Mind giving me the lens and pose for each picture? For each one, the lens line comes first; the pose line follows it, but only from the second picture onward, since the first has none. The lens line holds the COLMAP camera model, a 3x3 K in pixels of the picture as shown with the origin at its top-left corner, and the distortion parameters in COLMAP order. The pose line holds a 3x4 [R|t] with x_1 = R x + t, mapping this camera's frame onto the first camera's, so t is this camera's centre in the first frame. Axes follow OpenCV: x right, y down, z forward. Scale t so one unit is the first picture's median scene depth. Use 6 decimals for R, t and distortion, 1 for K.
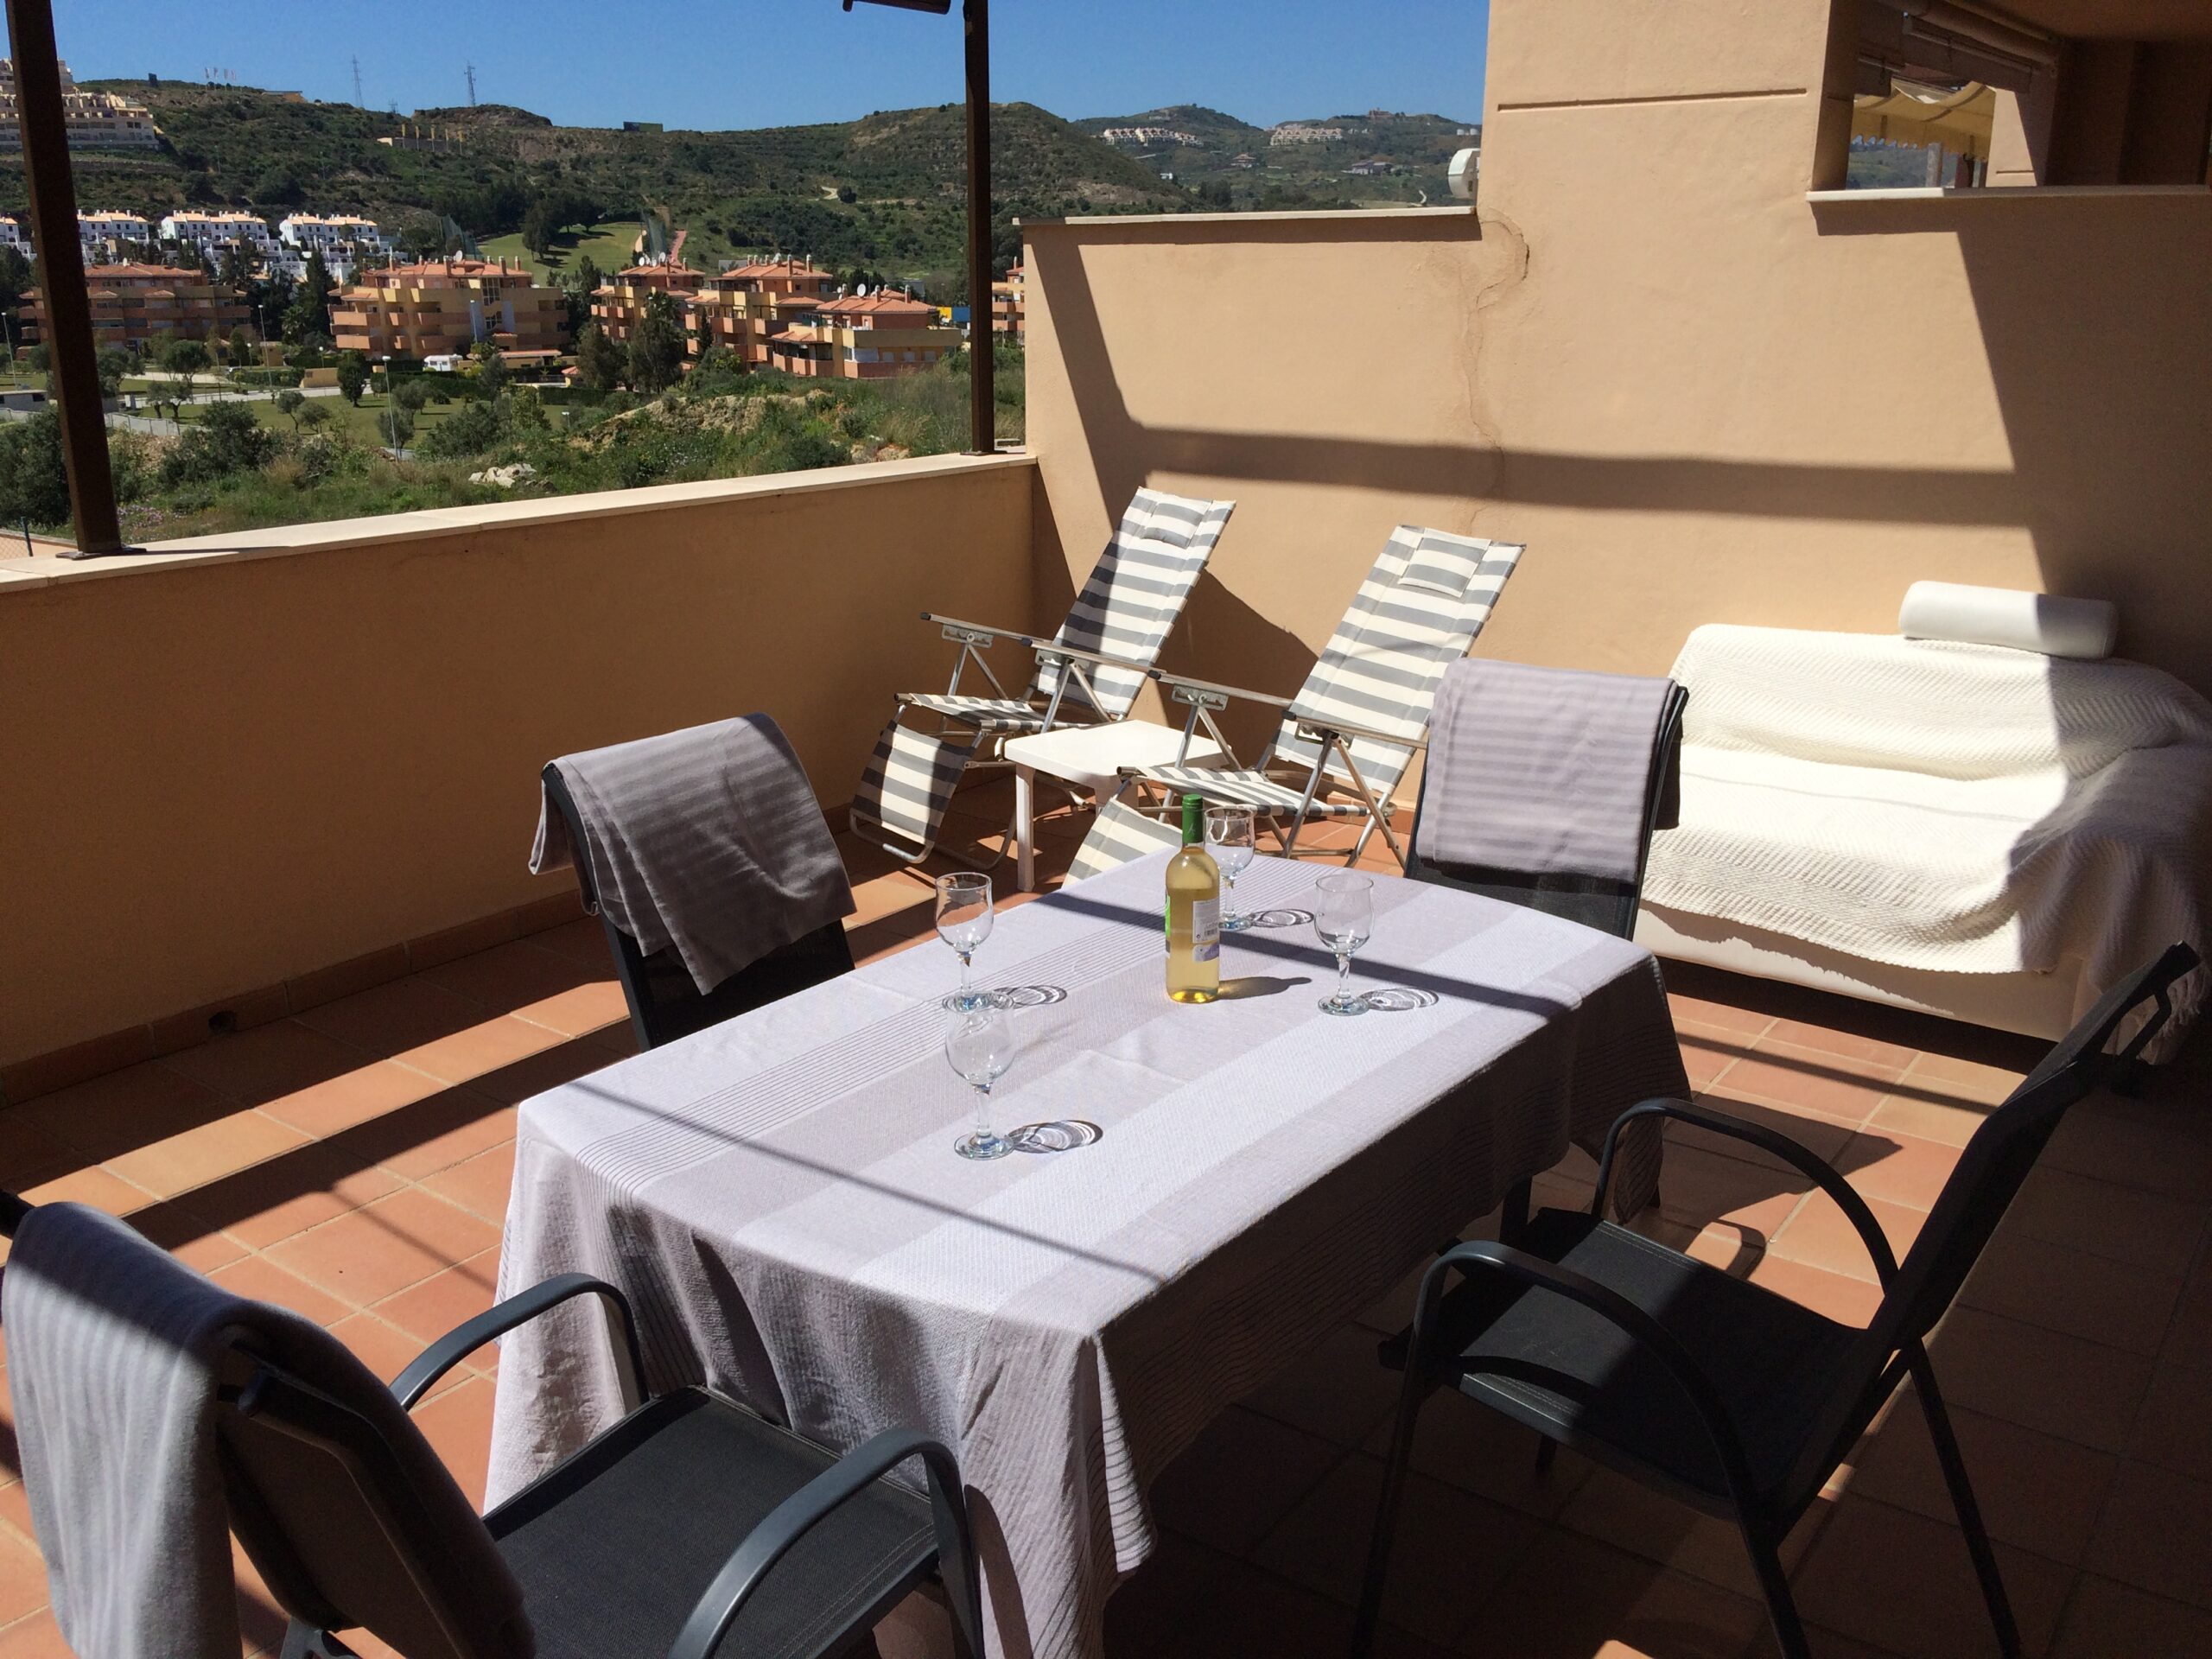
lens RADIAL K [[1860.9, 0, 1106.0], [0, 1860.9, 829.5], [0, 0, 1]] dist [0.111152, -0.208135]
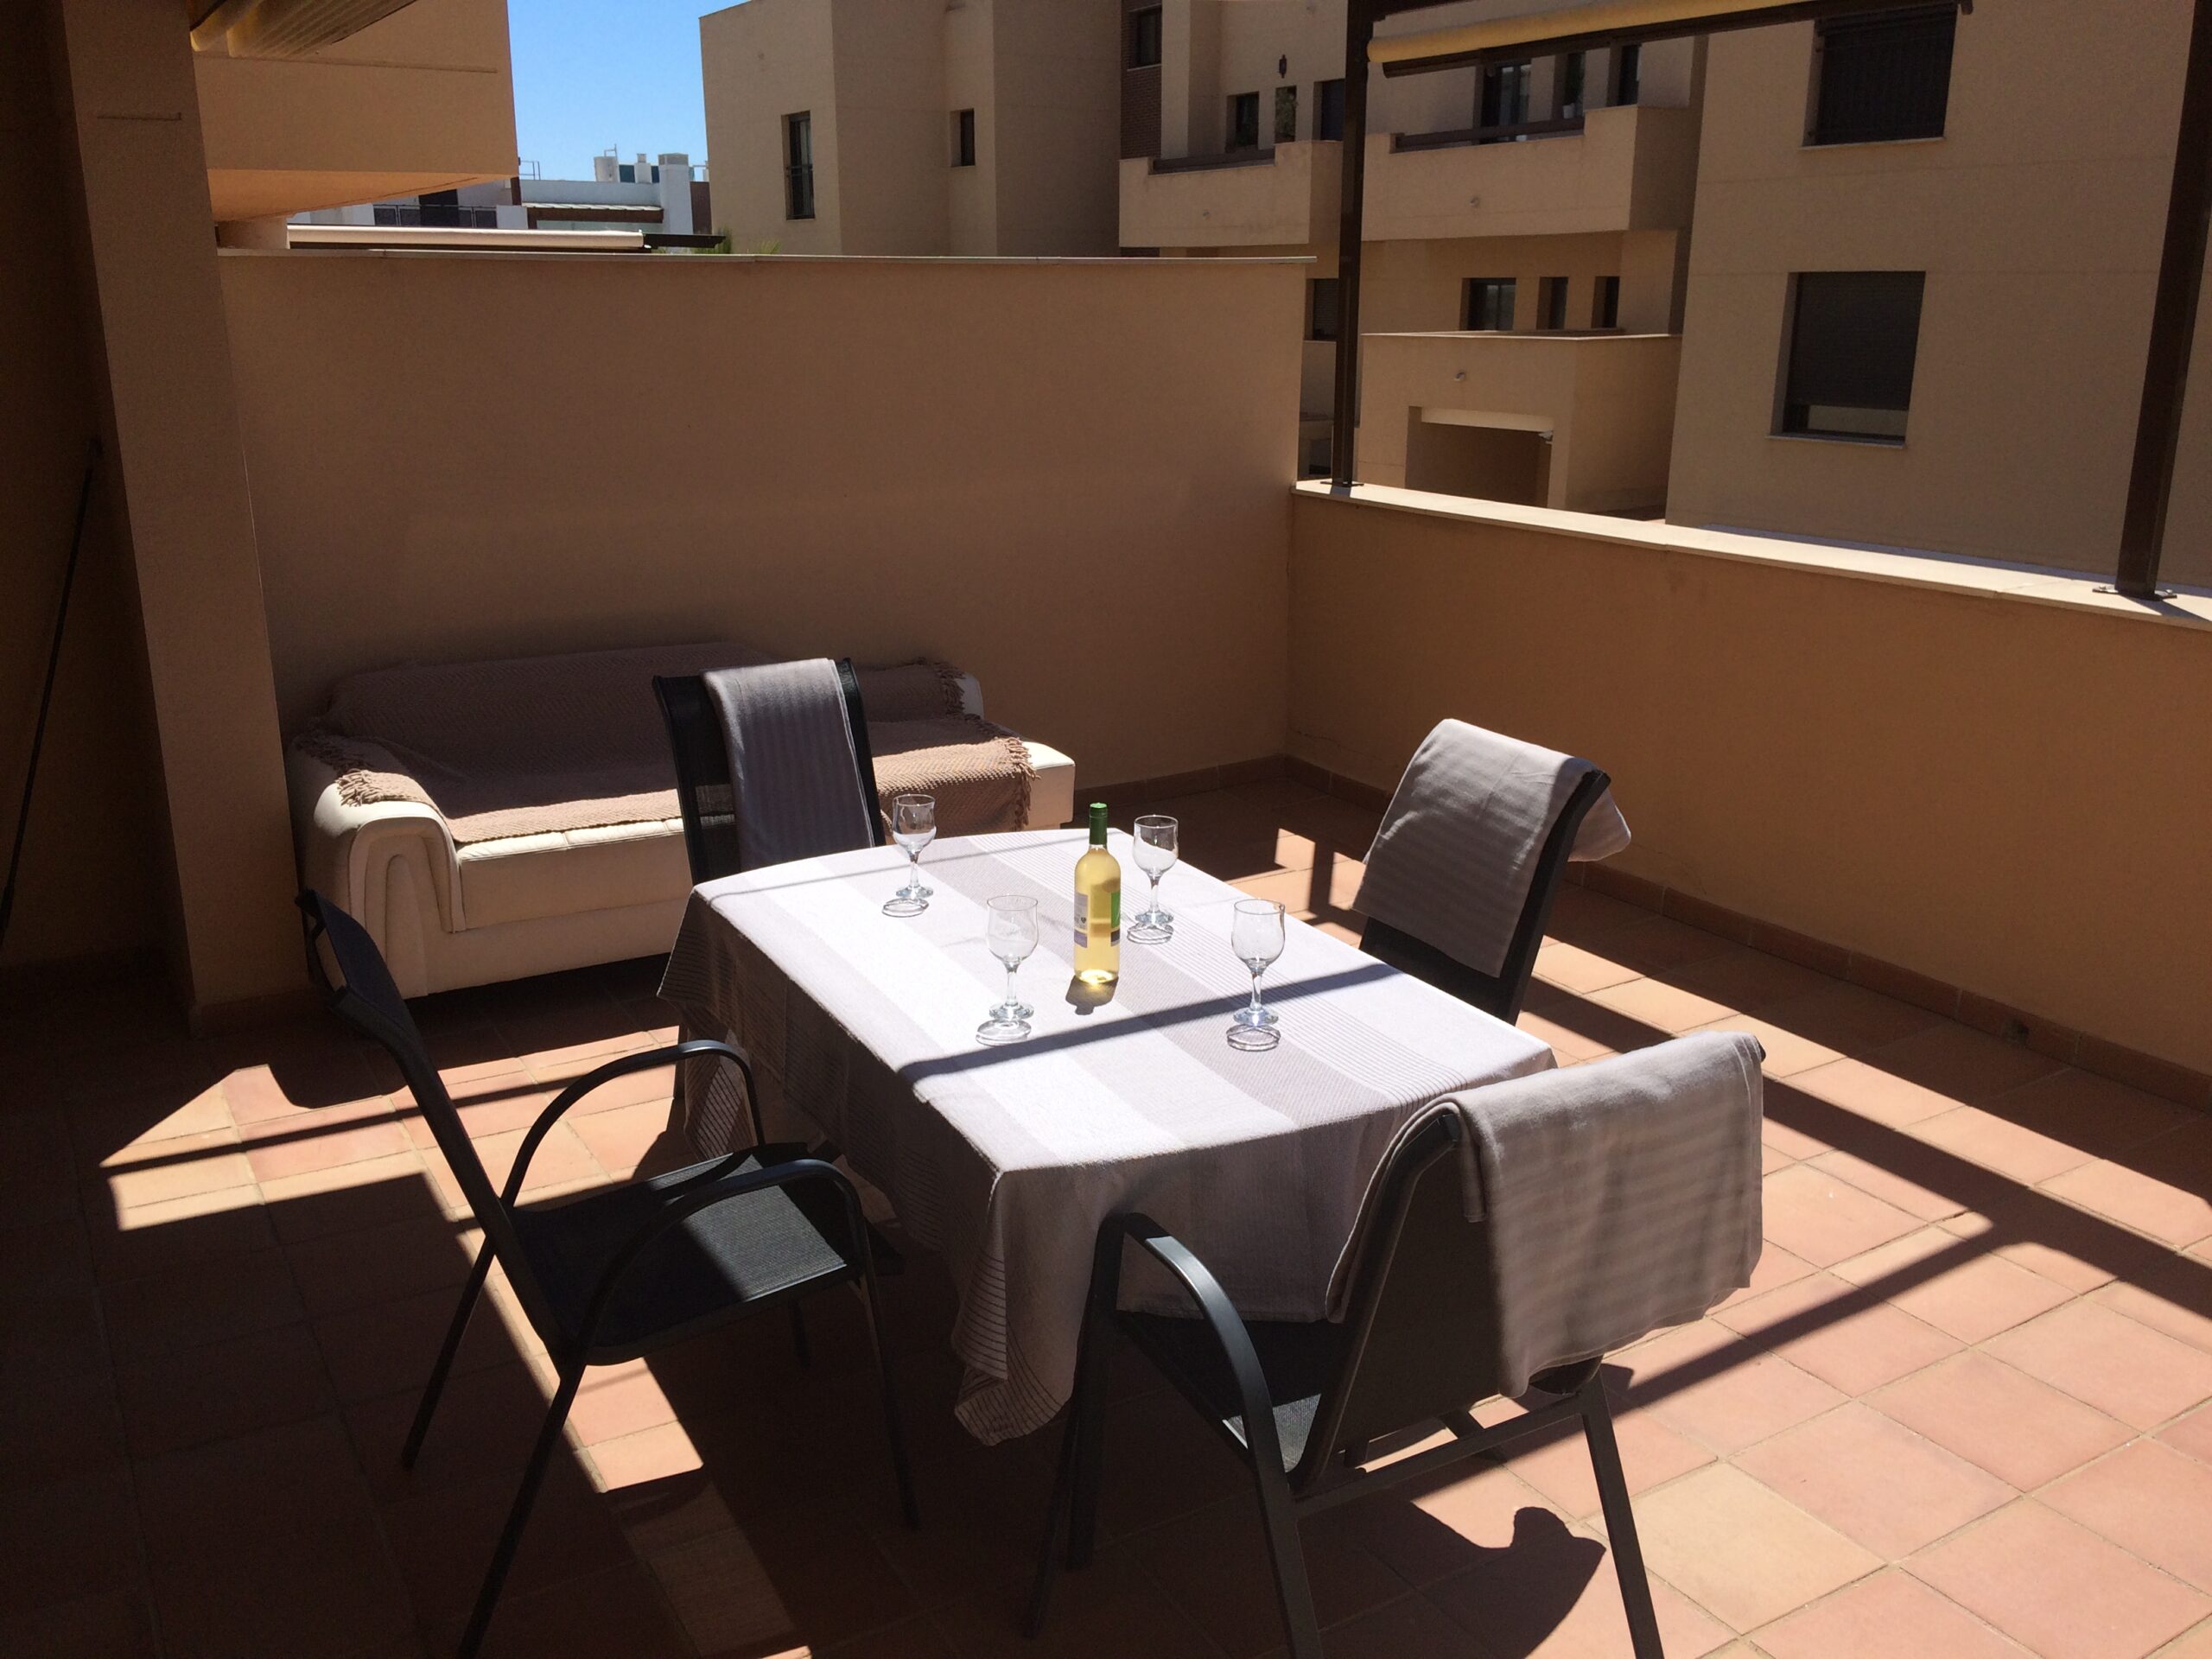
lens RADIAL K [[1860.9, 0, 1106.0], [0, 1860.9, 829.5], [0, 0, 1]] dist [0.111152, -0.208135]
pose [[-0.409017, 0.250008, -0.877611, 1.021374], [-0.252149, 0.893329, 0.372001, -0.418022], [0.876998, 0.373443, -0.302348, 1.305207]]
